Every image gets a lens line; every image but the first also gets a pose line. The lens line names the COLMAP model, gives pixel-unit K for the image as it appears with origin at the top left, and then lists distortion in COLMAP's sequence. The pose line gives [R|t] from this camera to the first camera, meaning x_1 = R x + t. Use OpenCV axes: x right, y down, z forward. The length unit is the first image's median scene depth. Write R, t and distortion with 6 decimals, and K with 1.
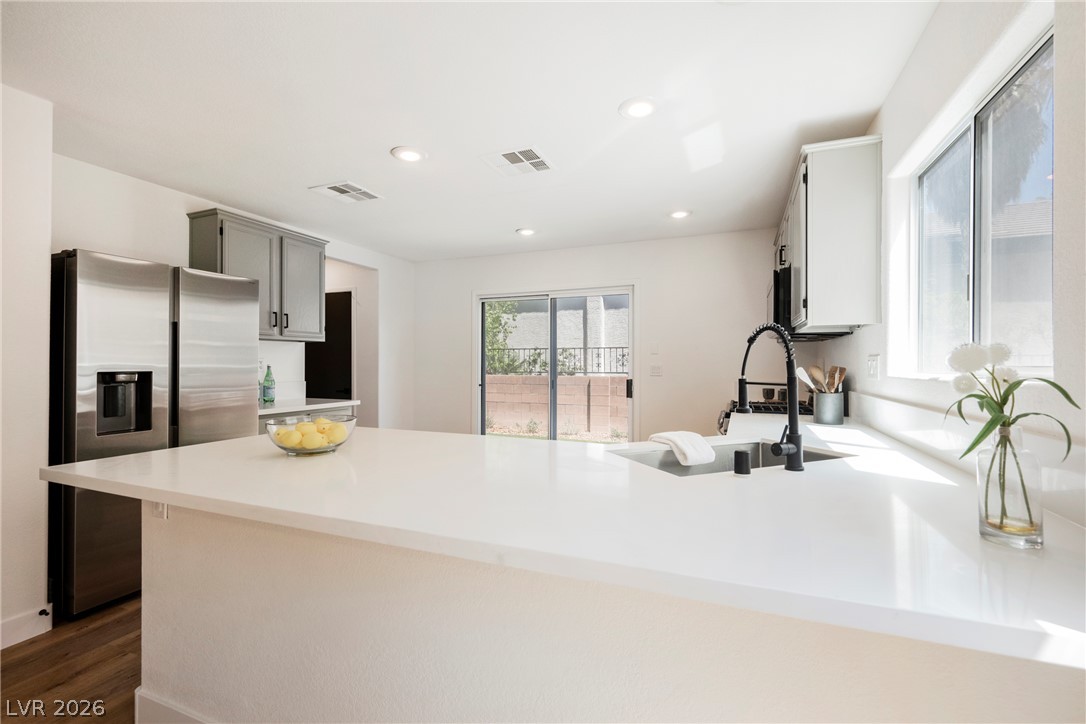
lens RADIAL K [[469.0, 0, 544.6], [0, 469.0, 363.2], [0, 0, 1]] dist [-0.000452, 0.000006]
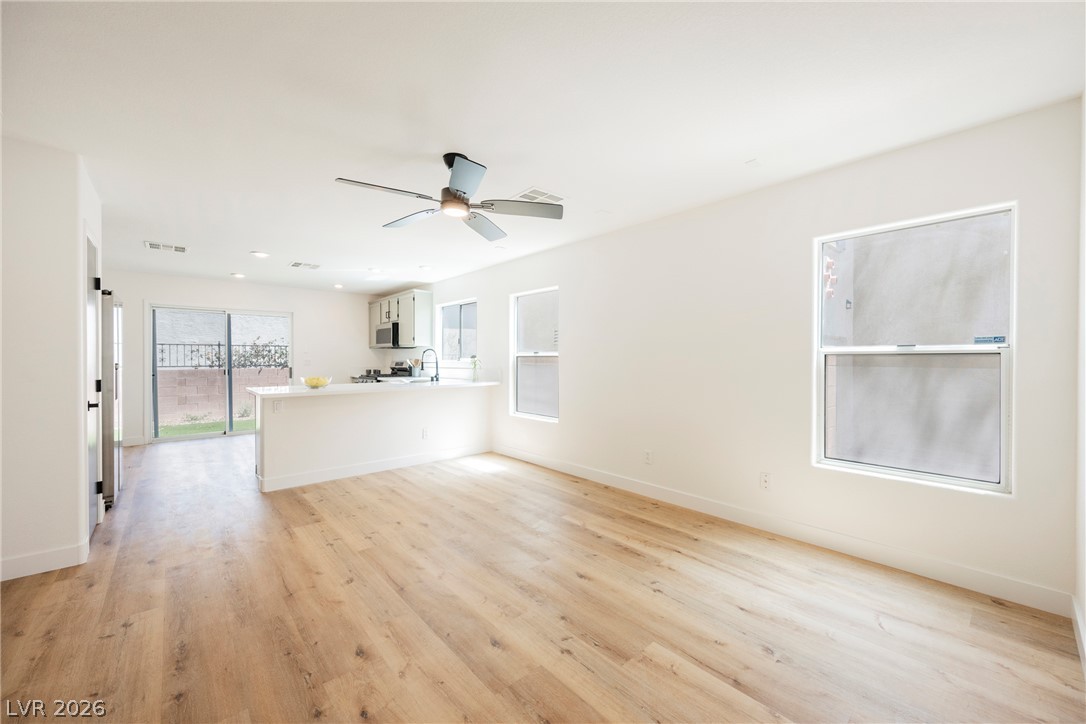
lens RADIAL K [[427.0, 0, 548.7], [0, 427.0, 360.1], [0, 0, 1]] dist [0.003844, -0.000275]
pose [[0.437079, -0.003557, 0.899416, -0.395955], [-0.000109, 0.999992, 0.004007, 0.000560], [-0.899423, -0.001850, 0.437075, -0.259366]]
